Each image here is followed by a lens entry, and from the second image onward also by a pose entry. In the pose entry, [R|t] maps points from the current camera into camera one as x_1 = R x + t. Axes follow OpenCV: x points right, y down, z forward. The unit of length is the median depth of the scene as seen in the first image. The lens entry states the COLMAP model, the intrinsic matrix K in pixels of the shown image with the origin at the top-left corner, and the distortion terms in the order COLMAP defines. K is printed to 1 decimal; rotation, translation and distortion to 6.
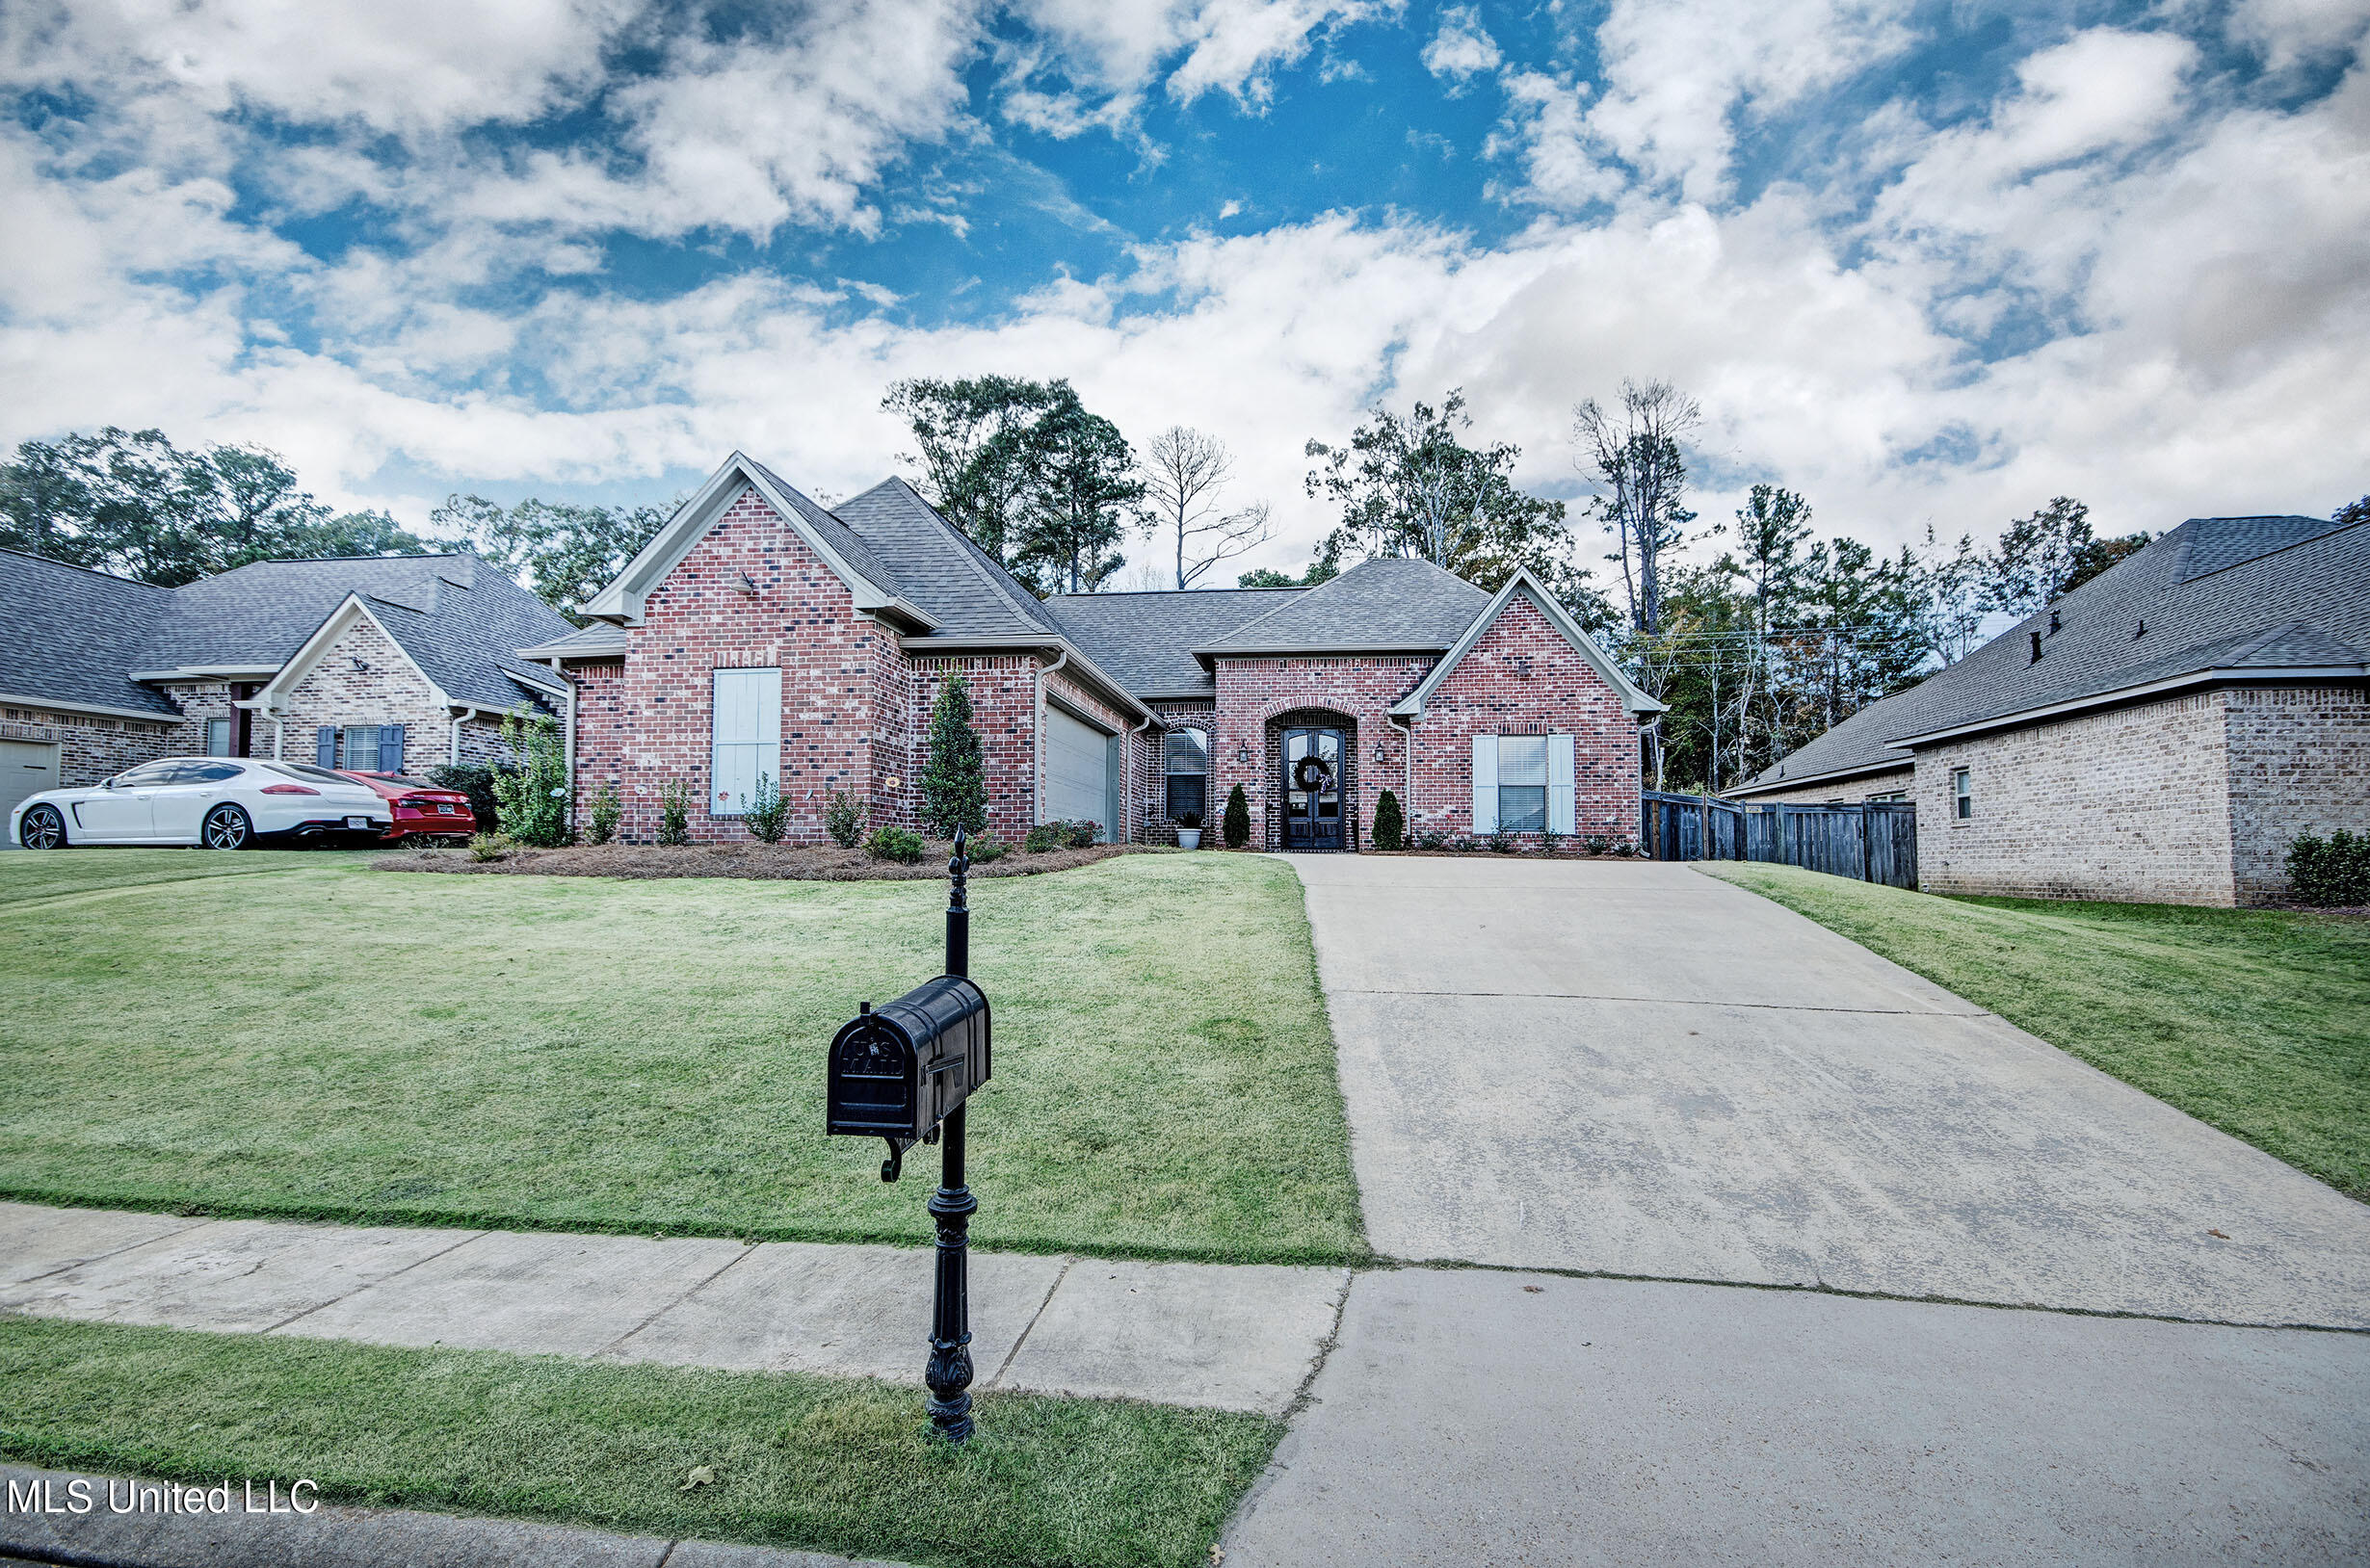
lens RADIAL K [[1189.3, 0, 1185.0], [0, 1189.3, 784.0], [0, 0, 1]] dist [0.002977, 0.000477]
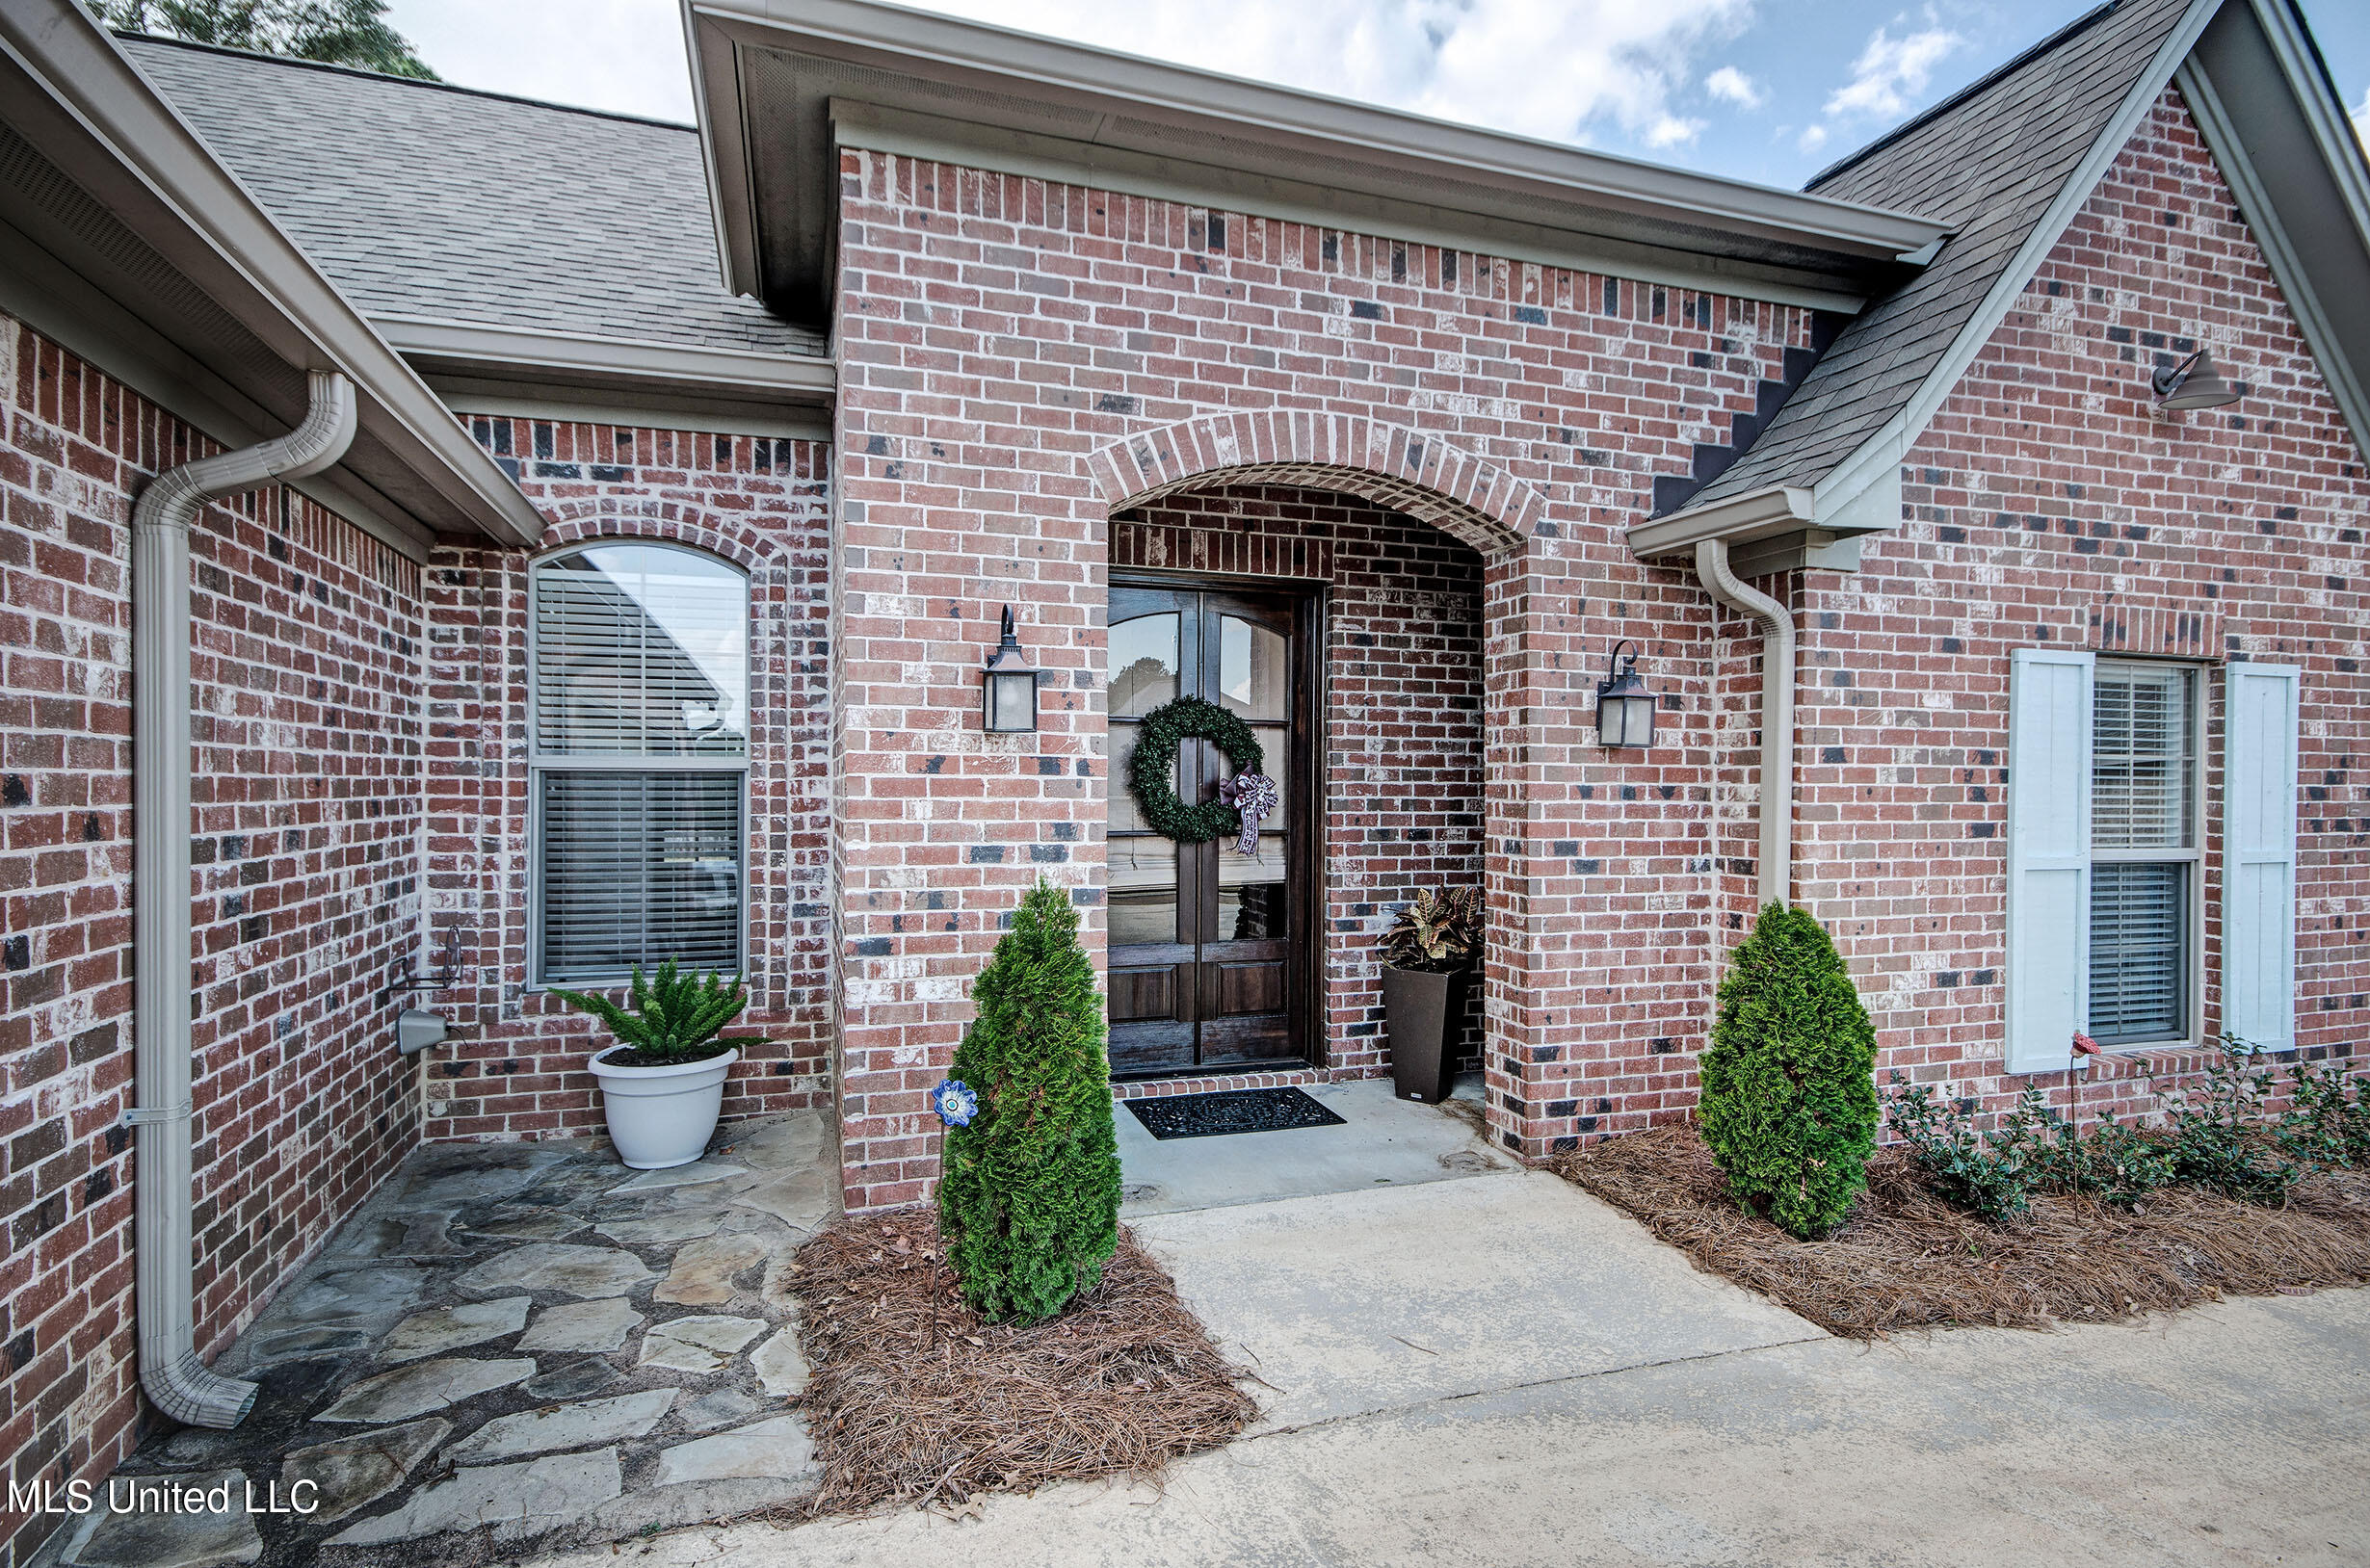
lens RADIAL K [[1189.3, 0, 1185.0], [0, 1189.3, 784.0], [0, 0, 1]] dist [0.002977, 0.000477]
pose [[0.900670, -0.000150, 0.434505, -0.004742], [-0.032954, 0.997096, 0.068651, -0.024436], [-0.433253, -0.076151, 0.898049, 0.829083]]
